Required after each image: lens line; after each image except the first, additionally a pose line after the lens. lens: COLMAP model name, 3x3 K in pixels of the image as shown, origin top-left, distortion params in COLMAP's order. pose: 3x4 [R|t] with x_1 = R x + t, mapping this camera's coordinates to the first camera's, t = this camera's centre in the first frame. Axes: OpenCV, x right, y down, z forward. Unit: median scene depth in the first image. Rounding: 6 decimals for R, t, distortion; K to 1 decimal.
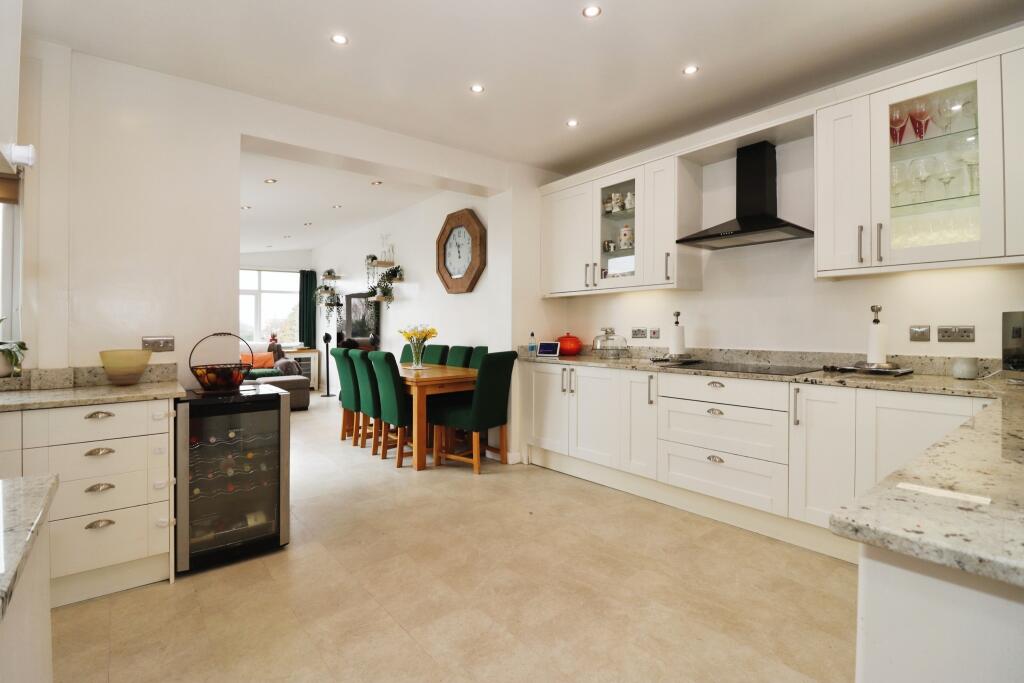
lens RADIAL K [[472.8, 0, 511.0], [0, 472.8, 332.7], [0, 0, 1]] dist [0.000081, -0.000924]
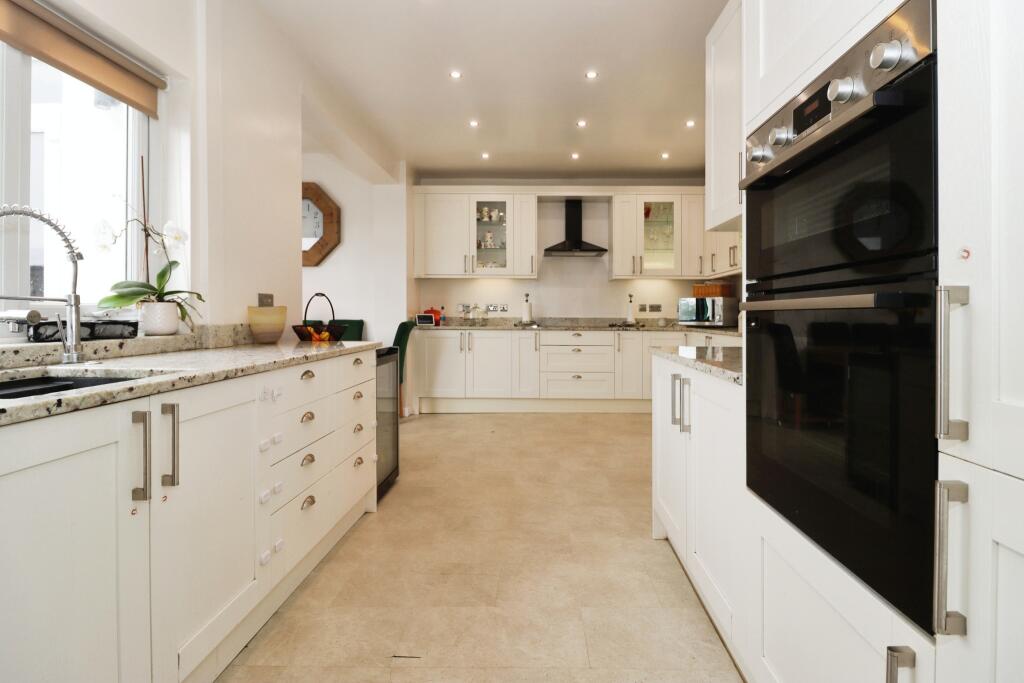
lens RADIAL K [[472.8, 0, 532.5], [0, 472.8, 323.9], [0, 0, 1]] dist [0.000081, -0.000924]
pose [[0.640460, -0.005148, 0.767974, -0.866595], [-0.000211, 0.999976, 0.006880, 0.046740], [-0.767992, -0.004568, 0.640444, -0.005726]]
